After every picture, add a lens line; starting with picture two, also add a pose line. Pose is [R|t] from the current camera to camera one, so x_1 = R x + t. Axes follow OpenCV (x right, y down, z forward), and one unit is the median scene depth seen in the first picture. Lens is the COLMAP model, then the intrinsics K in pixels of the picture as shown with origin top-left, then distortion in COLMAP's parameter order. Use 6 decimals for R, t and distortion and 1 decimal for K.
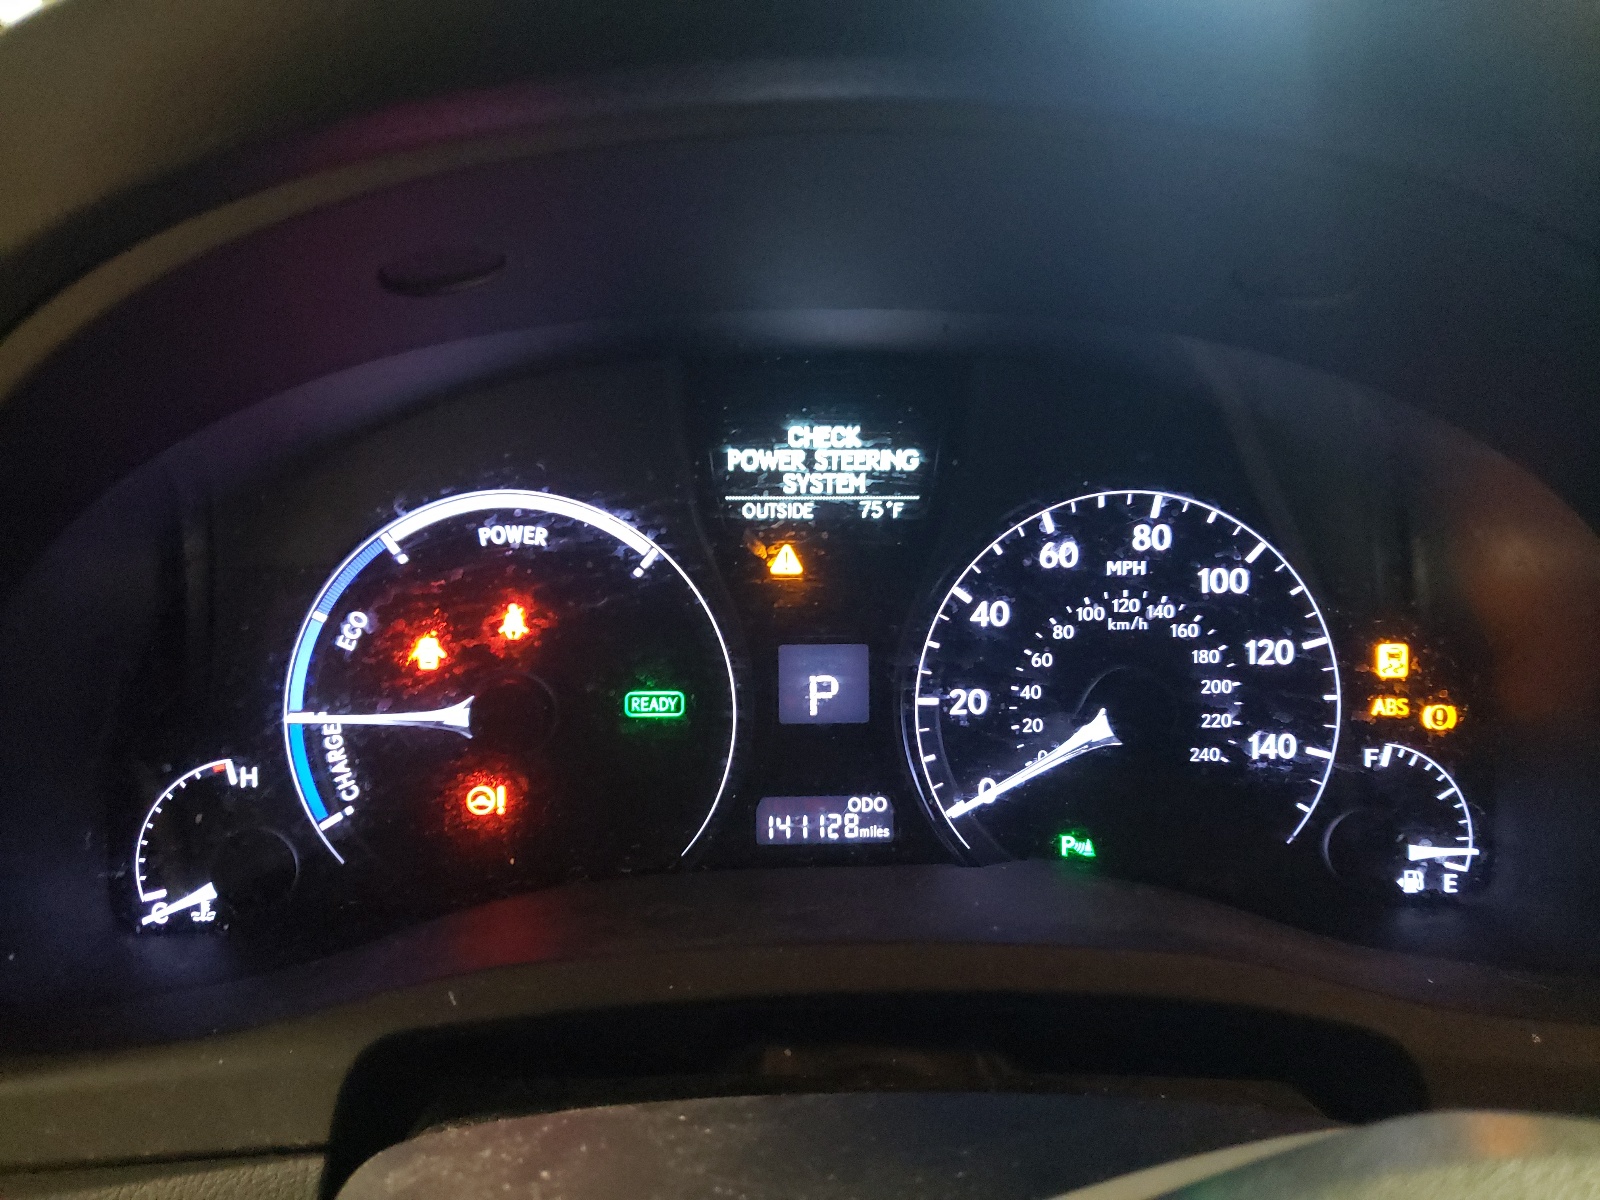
lens RADIAL K [[1216.4, 0, 800.4], [0, 1216.4, 601.4], [0, 0, 1]] dist [-0.036083, -0.002929]
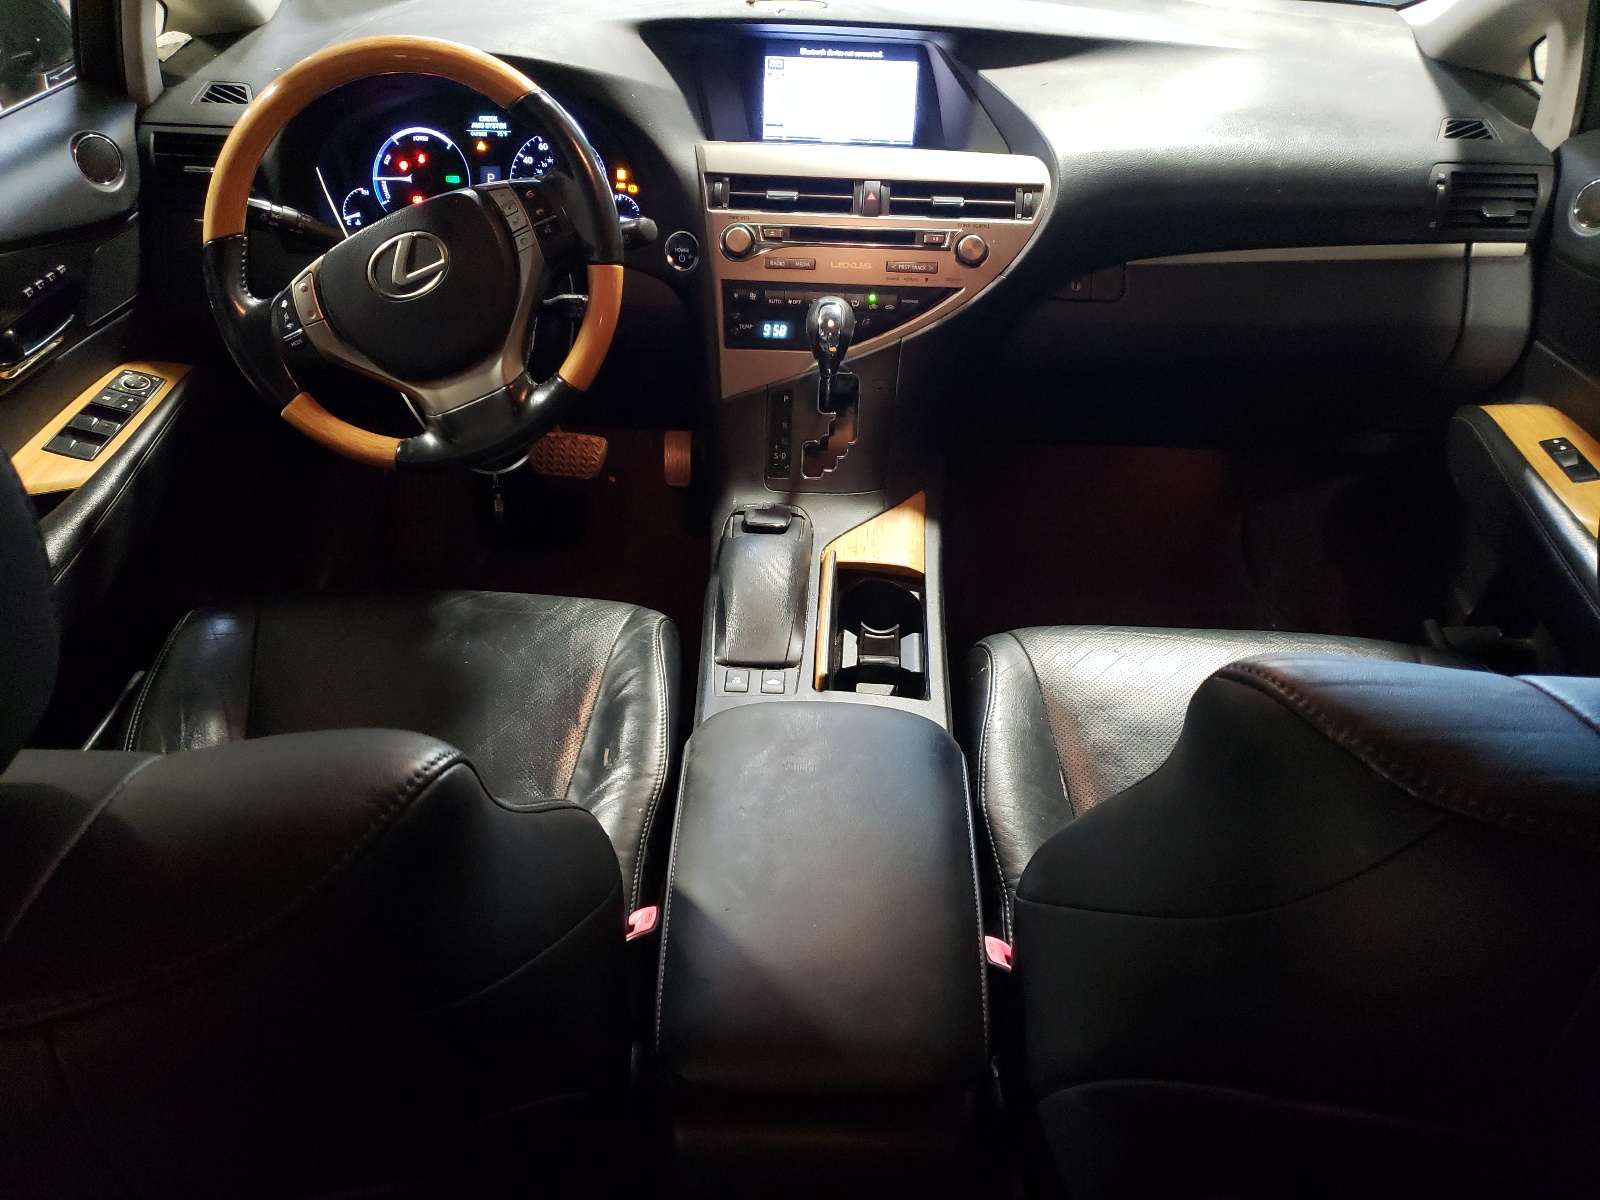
lens RADIAL K [[1216.4, 0, 799.0], [0, 1216.4, 599.3], [0, 0, 1]] dist [-0.036083, -0.002929]
pose [[0.993065, 0.064125, -0.098542, 1.713319], [-0.038783, 0.969918, 0.240323, 0.476405], [0.110988, -0.234834, 0.965678, -3.580557]]
